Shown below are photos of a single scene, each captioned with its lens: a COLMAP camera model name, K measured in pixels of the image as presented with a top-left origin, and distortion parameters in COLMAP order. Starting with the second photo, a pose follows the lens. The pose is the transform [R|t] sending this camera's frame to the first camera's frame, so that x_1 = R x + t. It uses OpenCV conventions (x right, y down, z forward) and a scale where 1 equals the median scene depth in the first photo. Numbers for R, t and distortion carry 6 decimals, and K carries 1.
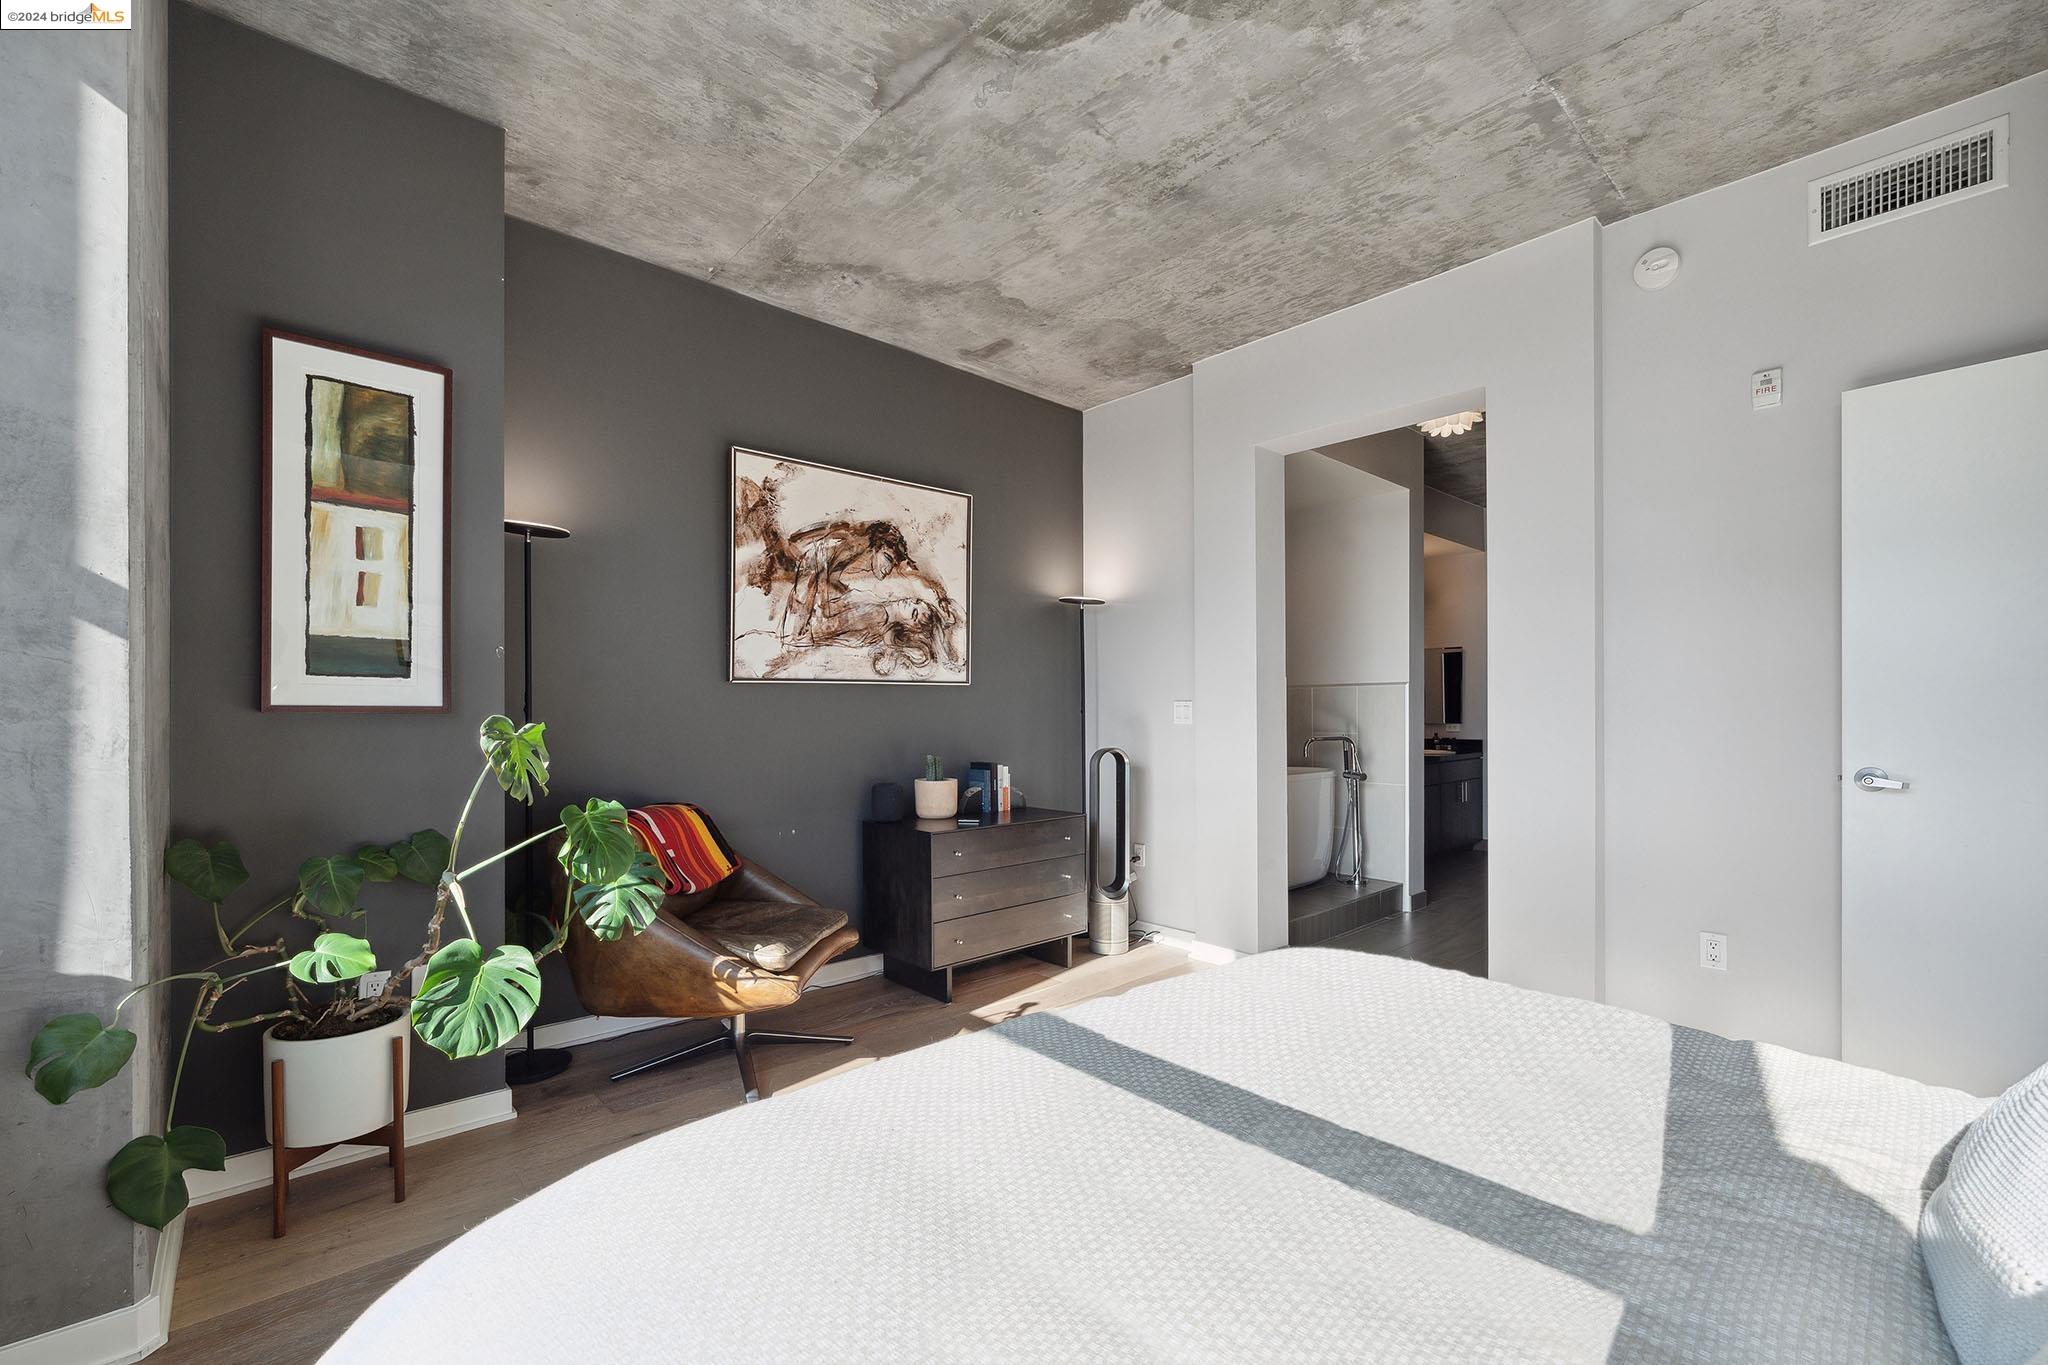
lens RADIAL K [[858.0, 0, 1023.6], [0, 858.0, 709.6], [0, 0, 1]] dist [0.000165, 0.000196]
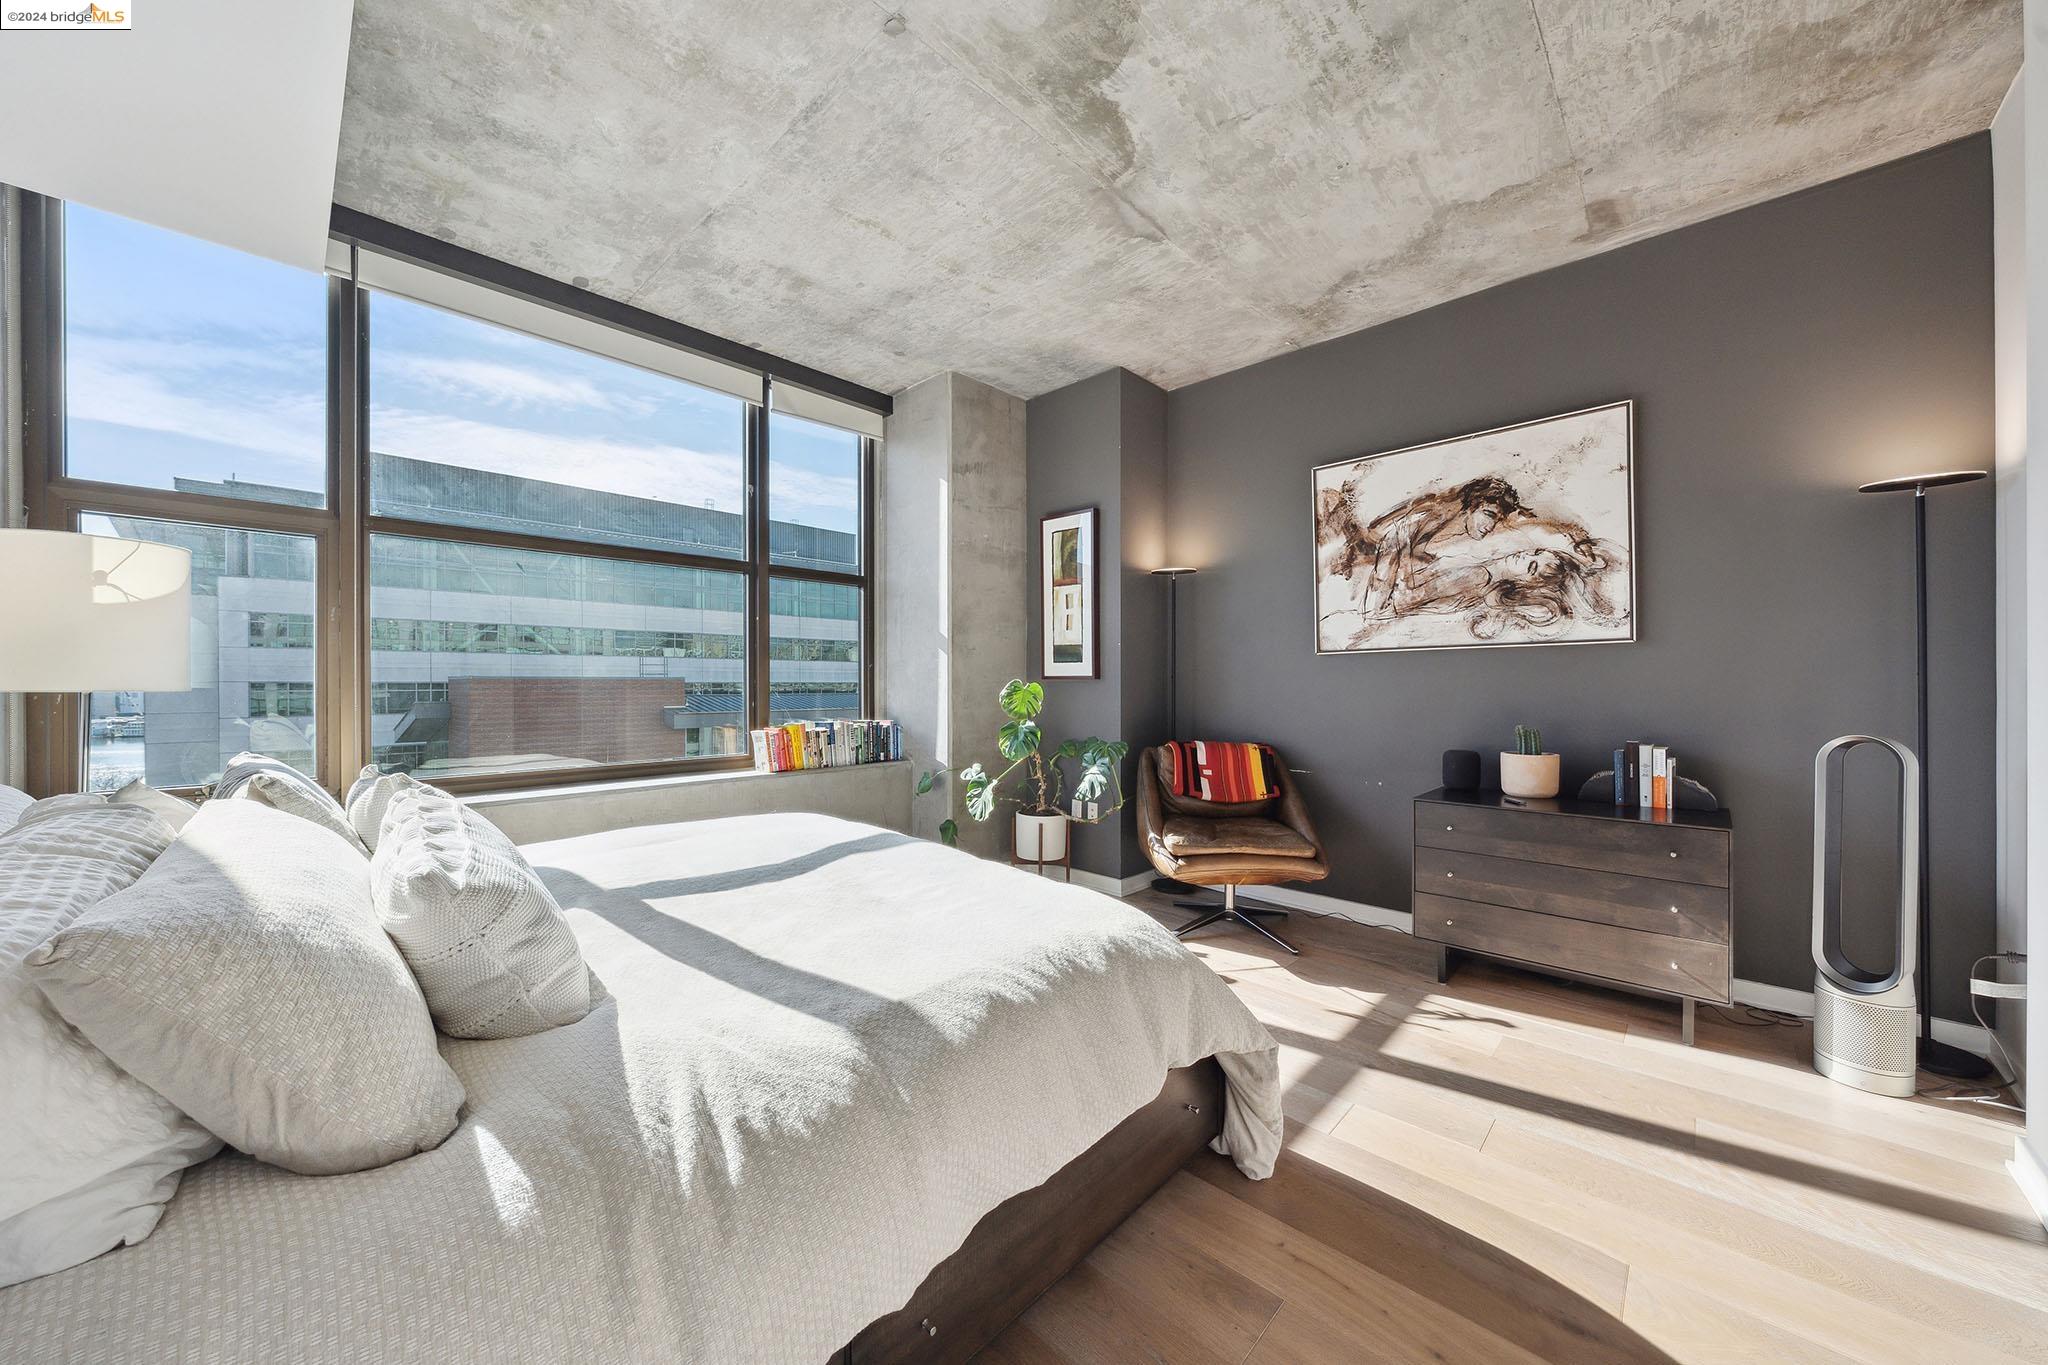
lens RADIAL K [[720.0, 0, 1006.5], [0, 720.0, 683.1], [0, 0, 1]] dist [-0.001099, -0.000047]
pose [[0.061595, 0.000851, -0.998101, 0.631493], [0.003763, 0.999992, 0.001085, 0.006912], [0.998094, -0.003822, 0.061591, 0.438284]]
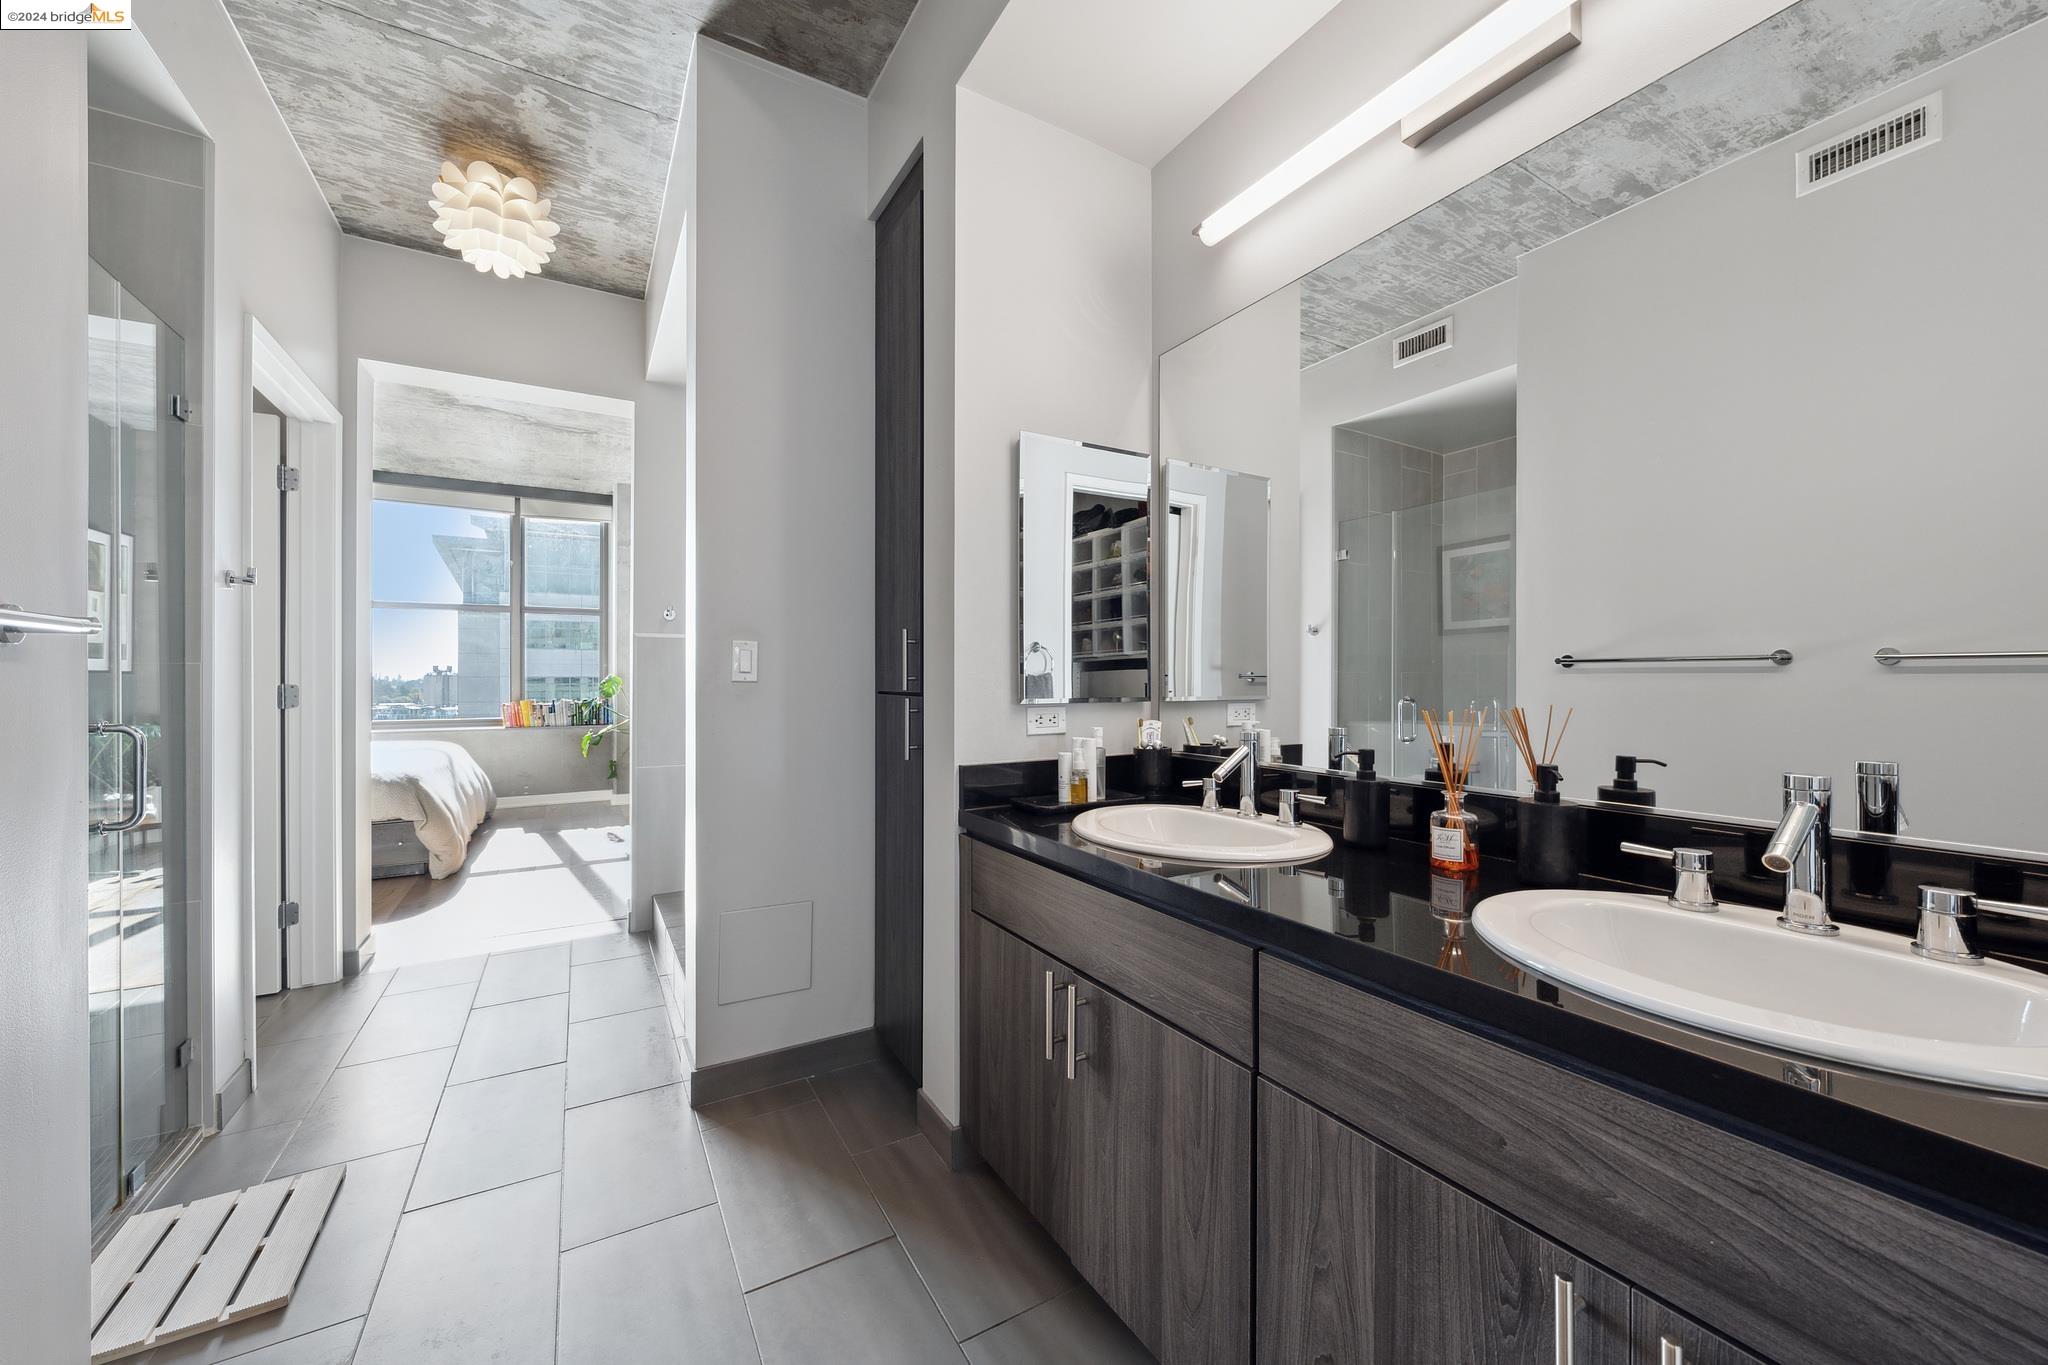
lens RADIAL K [[760.3, 0, 994.8], [0, 760.3, 689.7], [0, 0, 1]] dist [-0.001686, -0.000045]
pose [[-0.217967, 0.011361, -0.975890, 1.142642], [0.000744, 0.999934, 0.011475, 0.018510], [0.975956, 0.001775, -0.217961, 1.702794]]
